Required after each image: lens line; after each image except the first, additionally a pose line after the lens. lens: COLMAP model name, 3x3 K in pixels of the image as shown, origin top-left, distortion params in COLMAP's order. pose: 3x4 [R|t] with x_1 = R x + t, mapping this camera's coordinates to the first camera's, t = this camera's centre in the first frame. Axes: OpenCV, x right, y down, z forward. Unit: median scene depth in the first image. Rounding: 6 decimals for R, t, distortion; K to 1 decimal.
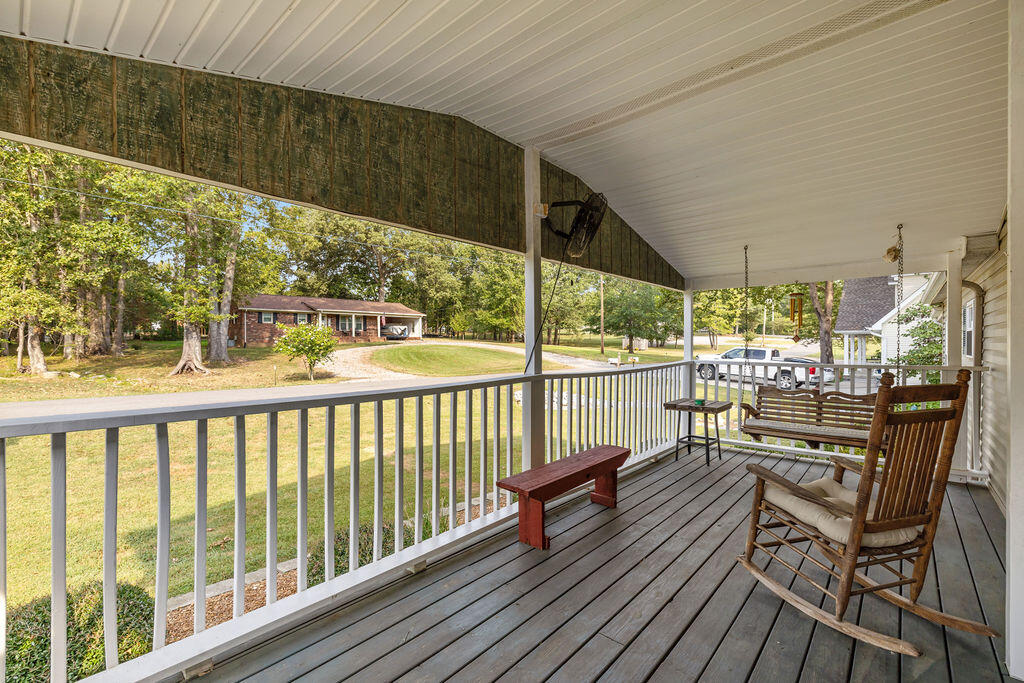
lens RADIAL K [[431.4, 0, 511.9], [0, 431.4, 341.0], [0, 0, 1]] dist [0.002725, -0.000052]
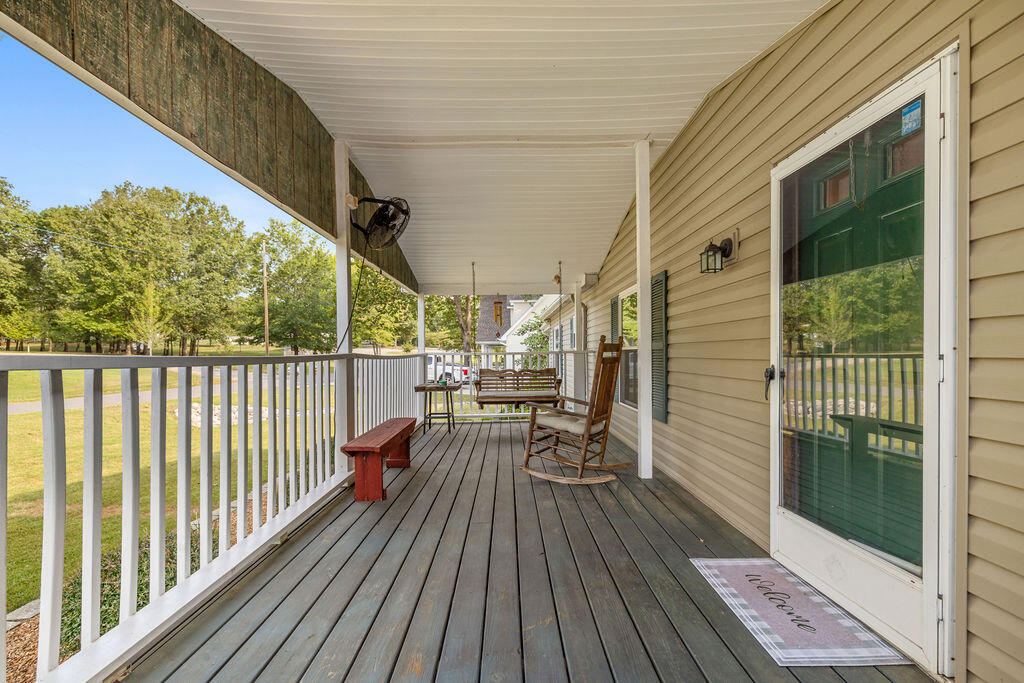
lens RADIAL K [[431.4, 0, 504.4], [0, 431.4, 348.6], [0, 0, 1]] dist [0.002725, -0.000052]
pose [[0.741930, 0.002427, 0.670473, -0.334262], [0.005596, 0.999936, -0.009811, 0.070187], [-0.670454, 0.011032, 0.741869, -0.050003]]
